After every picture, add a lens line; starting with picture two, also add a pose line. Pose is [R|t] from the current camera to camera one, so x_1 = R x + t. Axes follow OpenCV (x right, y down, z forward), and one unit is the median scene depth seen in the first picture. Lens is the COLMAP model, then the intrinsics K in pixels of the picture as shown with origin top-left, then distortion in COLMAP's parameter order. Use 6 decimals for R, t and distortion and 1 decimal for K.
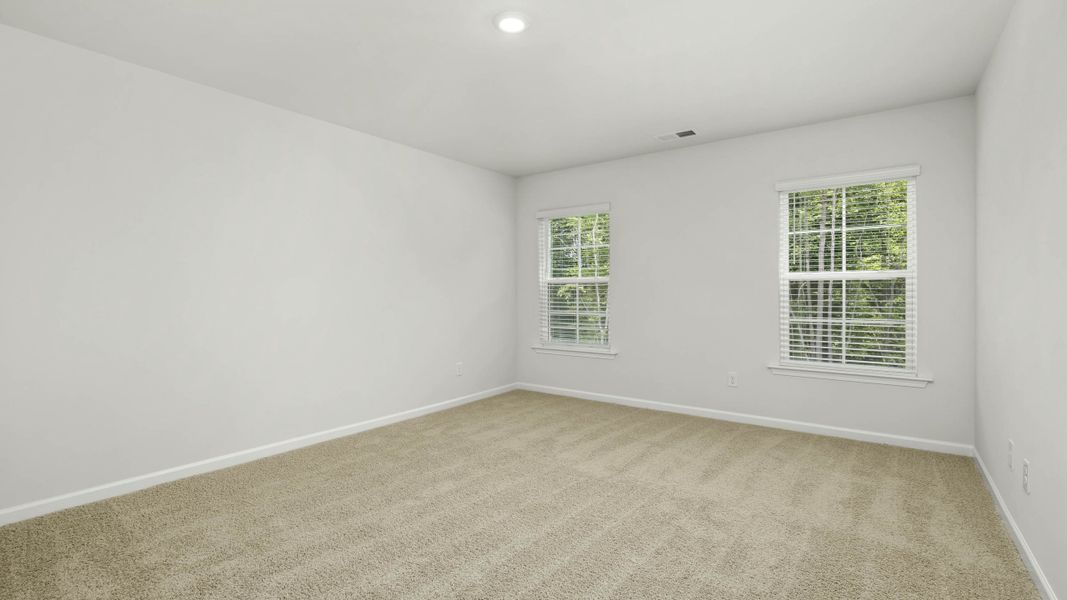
lens RADIAL K [[476.4, 0, 526.2], [0, 476.4, 293.9], [0, 0, 1]] dist [0.020803, 0.000265]
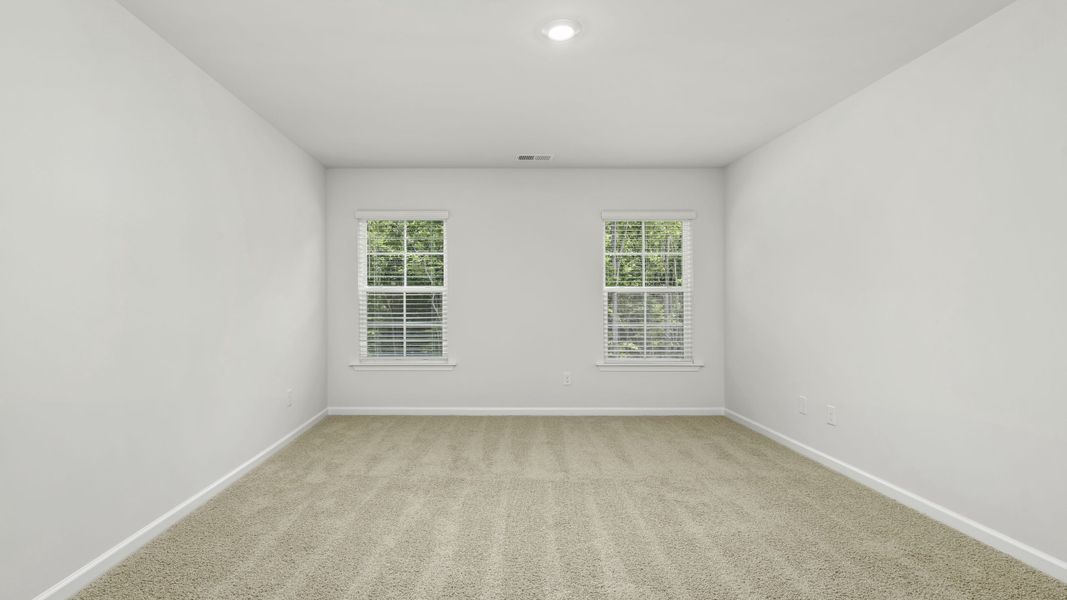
lens RADIAL K [[476.4, 0, 540.4], [0, 476.4, 302.5], [0, 0, 1]] dist [0.020803, 0.000265]
pose [[0.816354, -0.005049, 0.577530, -0.220611], [0.000941, 0.999972, 0.007413, -0.009684], [-0.577552, -0.005509, 0.816336, 0.083315]]
